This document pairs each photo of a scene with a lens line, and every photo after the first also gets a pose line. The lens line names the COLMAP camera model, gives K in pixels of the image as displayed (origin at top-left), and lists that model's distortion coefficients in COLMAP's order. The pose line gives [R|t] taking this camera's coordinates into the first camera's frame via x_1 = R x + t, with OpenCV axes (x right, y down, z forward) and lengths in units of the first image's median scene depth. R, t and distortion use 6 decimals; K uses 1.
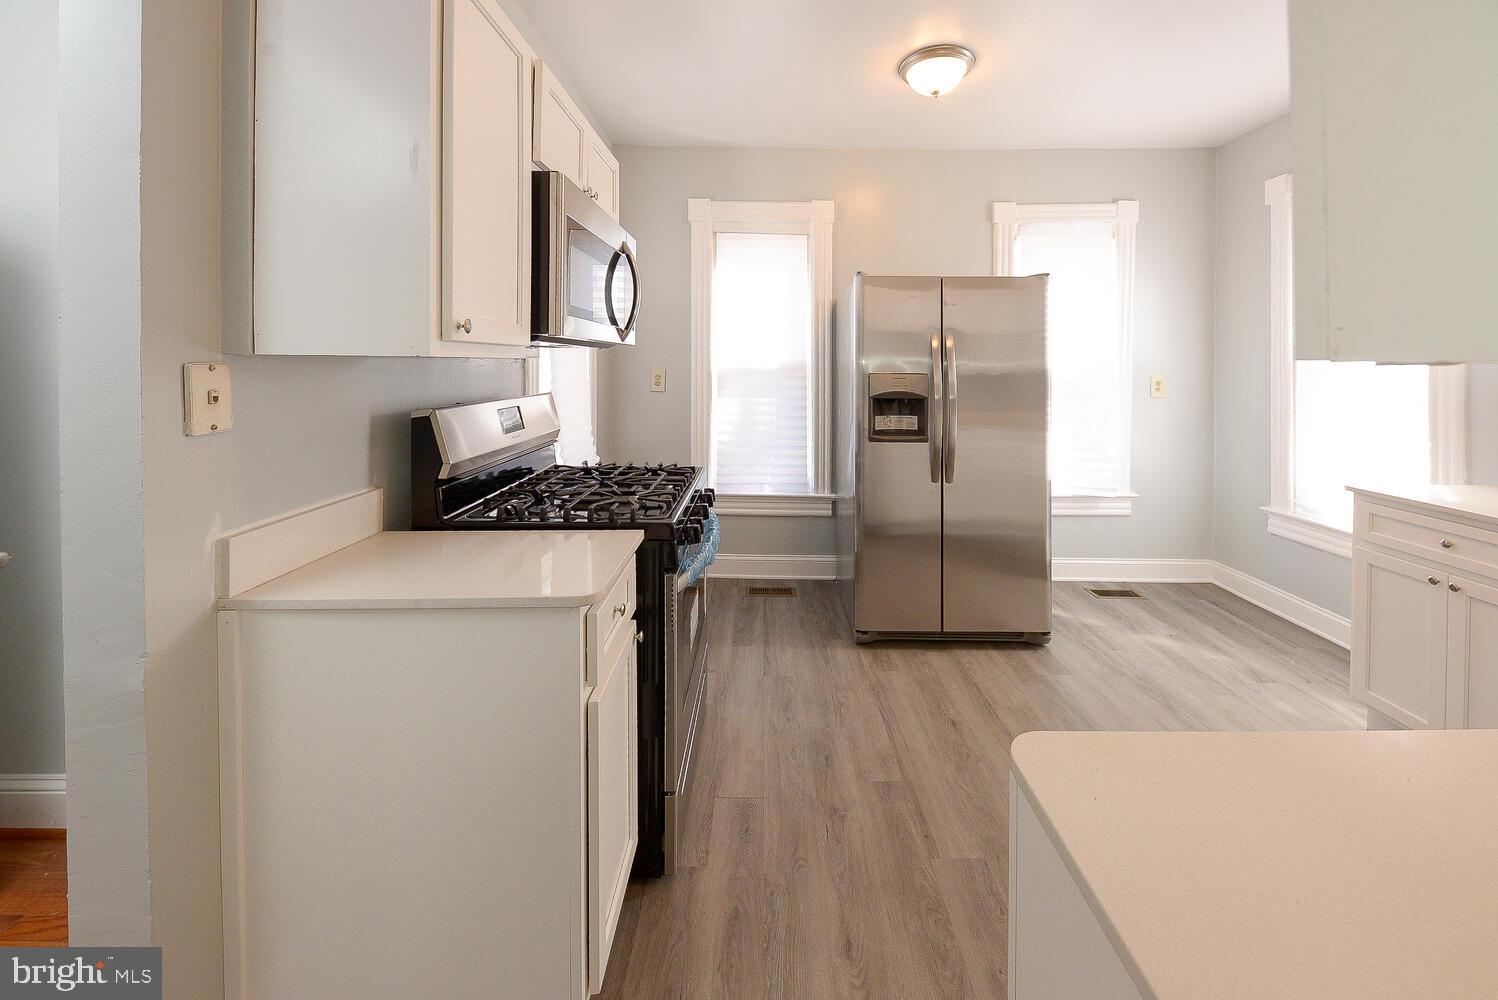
lens RADIAL K [[557.2, 0, 749.0], [0, 557.2, 500.0], [0, 0, 1]] dist [0.000407, 0.000018]
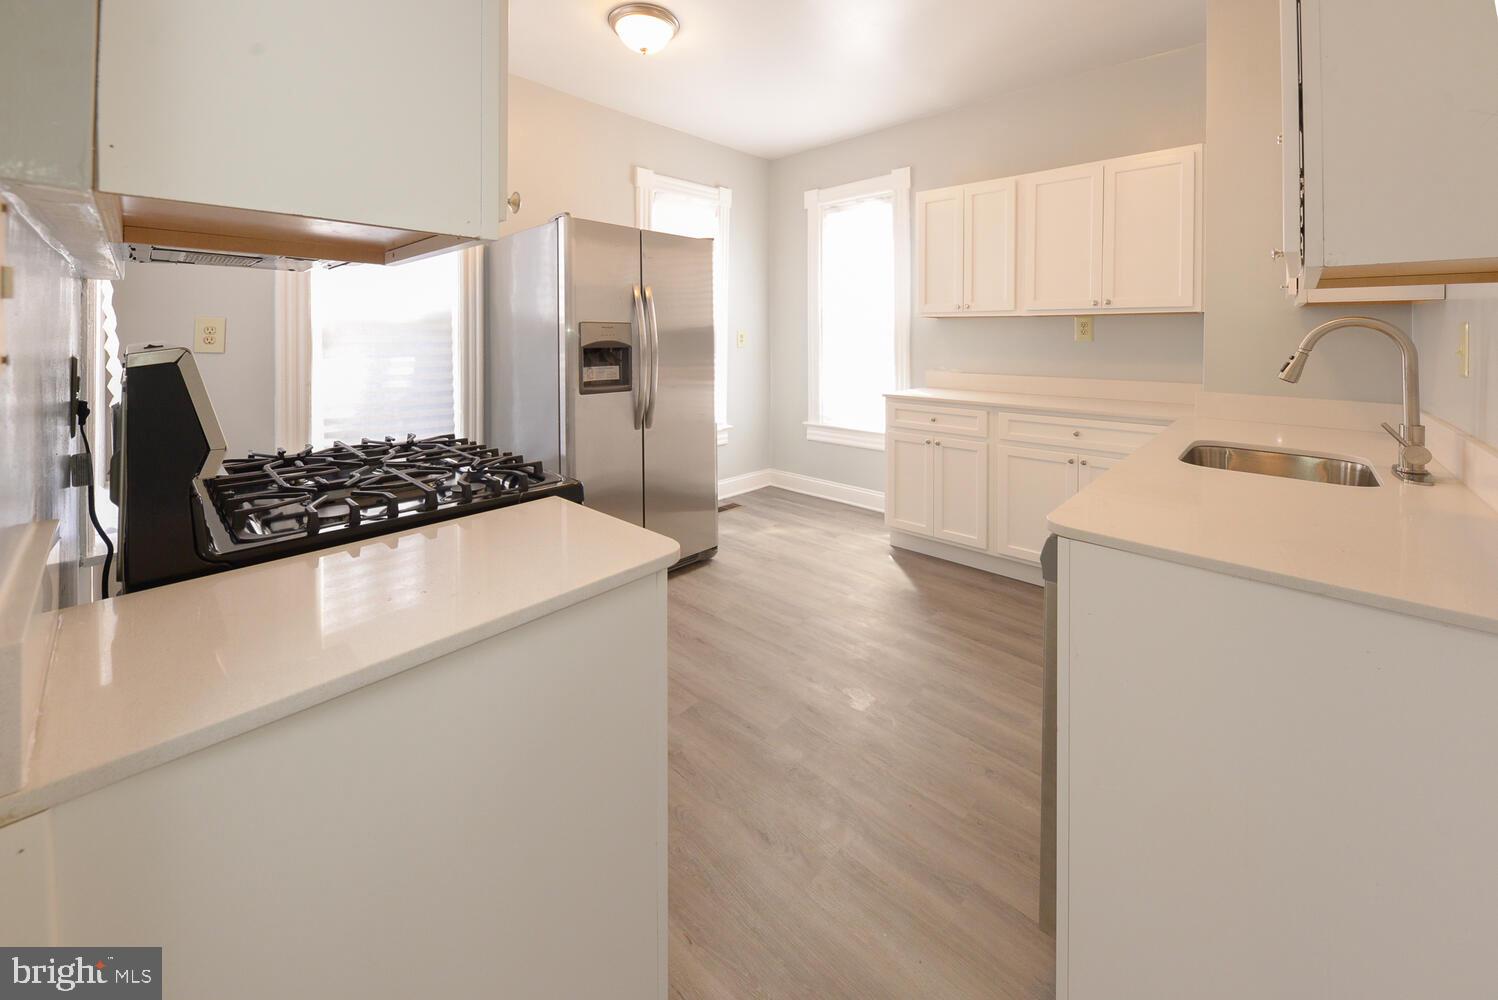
lens RADIAL K [[570.1, 0, 749.1], [0, 570.1, 475.4], [0, 0, 1]] dist [0.001365, 0.000058]
pose [[0.672232, -0.179510, 0.718248, -0.315786], [0.174425, 0.981251, 0.081991, 0.002062], [-0.719500, 0.070163, 0.690939, 0.117460]]
